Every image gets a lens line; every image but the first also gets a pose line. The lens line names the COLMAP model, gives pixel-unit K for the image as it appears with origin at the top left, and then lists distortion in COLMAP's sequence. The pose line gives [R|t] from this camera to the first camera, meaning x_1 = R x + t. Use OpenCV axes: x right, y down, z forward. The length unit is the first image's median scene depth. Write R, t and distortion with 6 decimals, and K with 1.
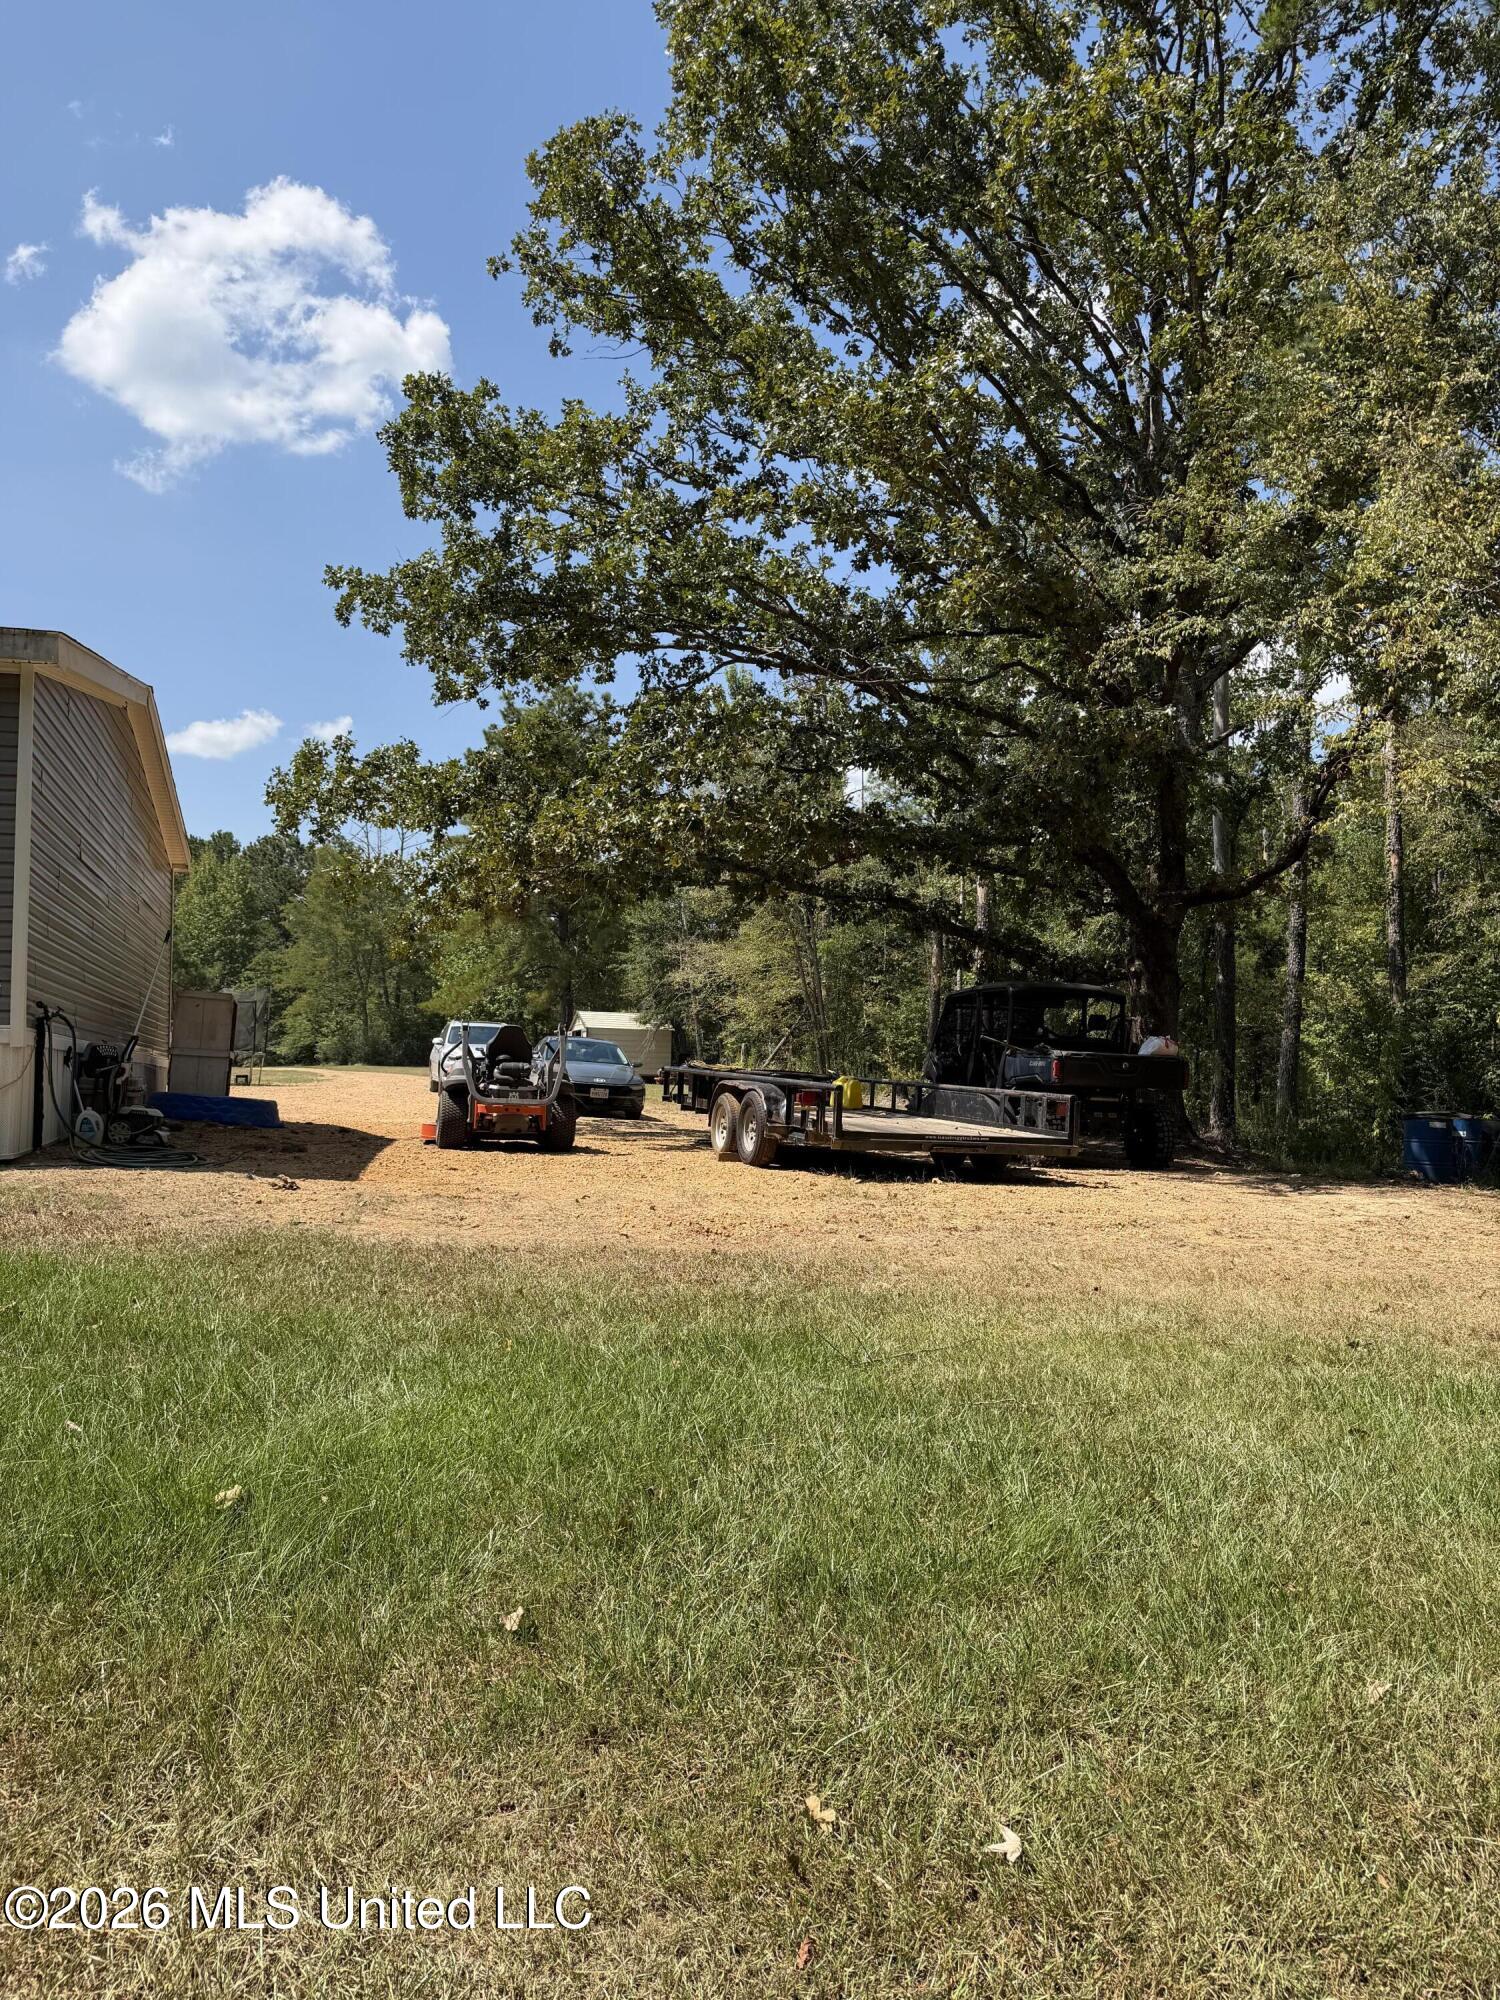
lens RADIAL K [[1395.6, 0, 749.6], [0, 1395.6, 1006.2], [0, 0, 1]] dist [0.012769, -0.006312]
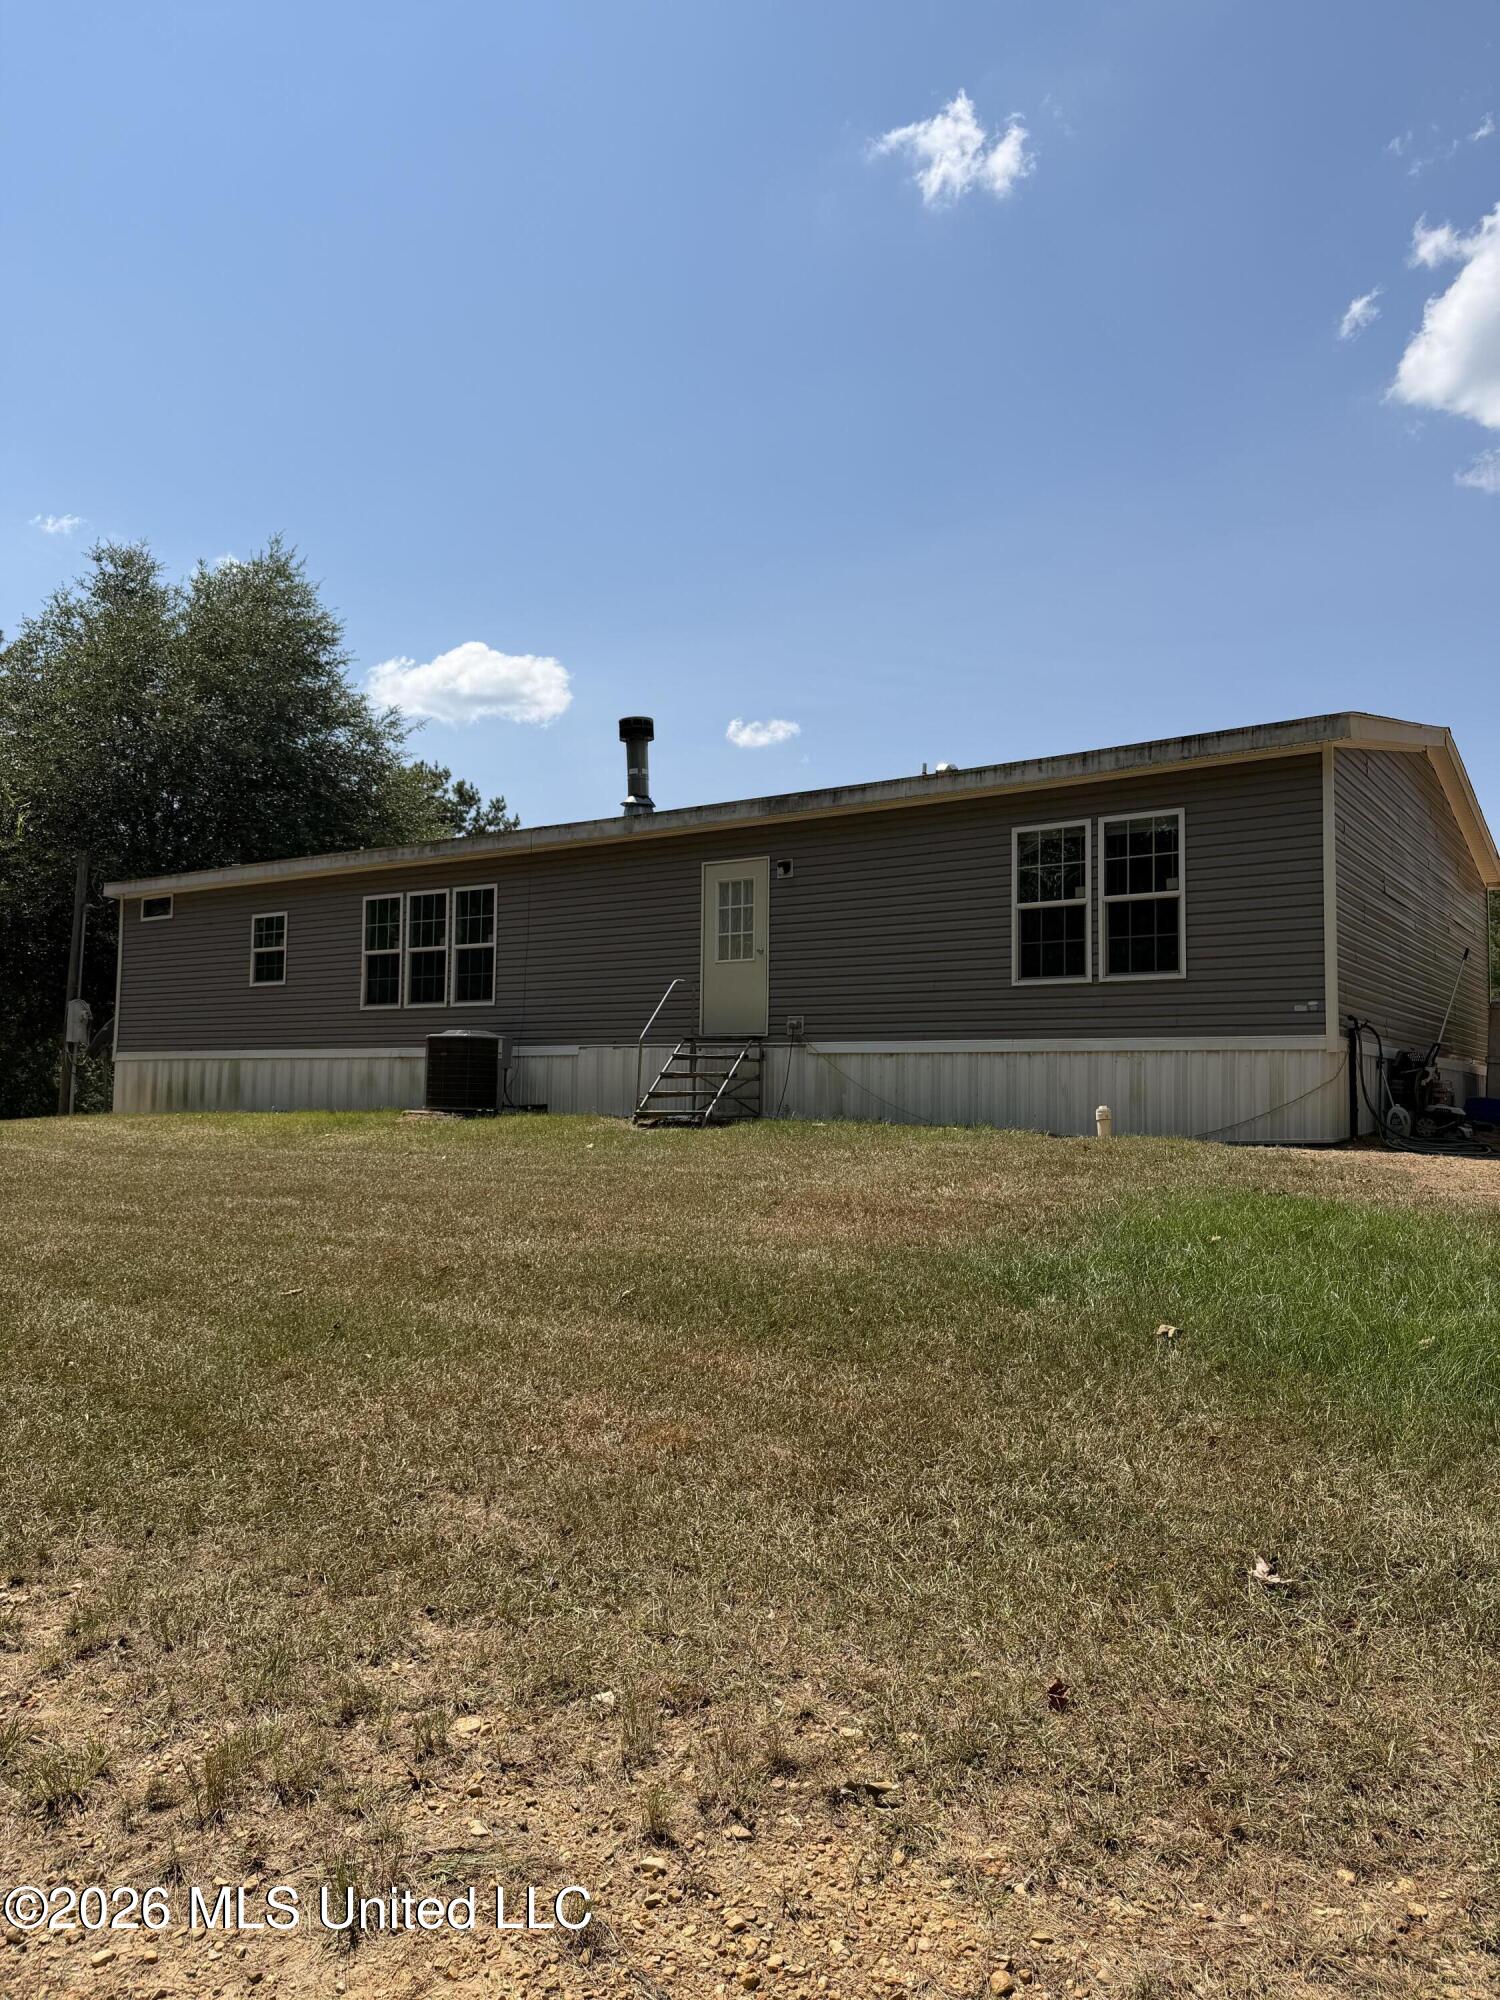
lens RADIAL K [[1395.6, 0, 749.6], [0, 1395.6, 1006.2], [0, 0, 1]] dist [0.012769, -0.006312]
pose [[0.615601, -0.043542, -0.786854, 0.114833], [0.031243, 0.999036, -0.030841, 0.009098], [0.787439, -0.005598, 0.616368, -0.143113]]
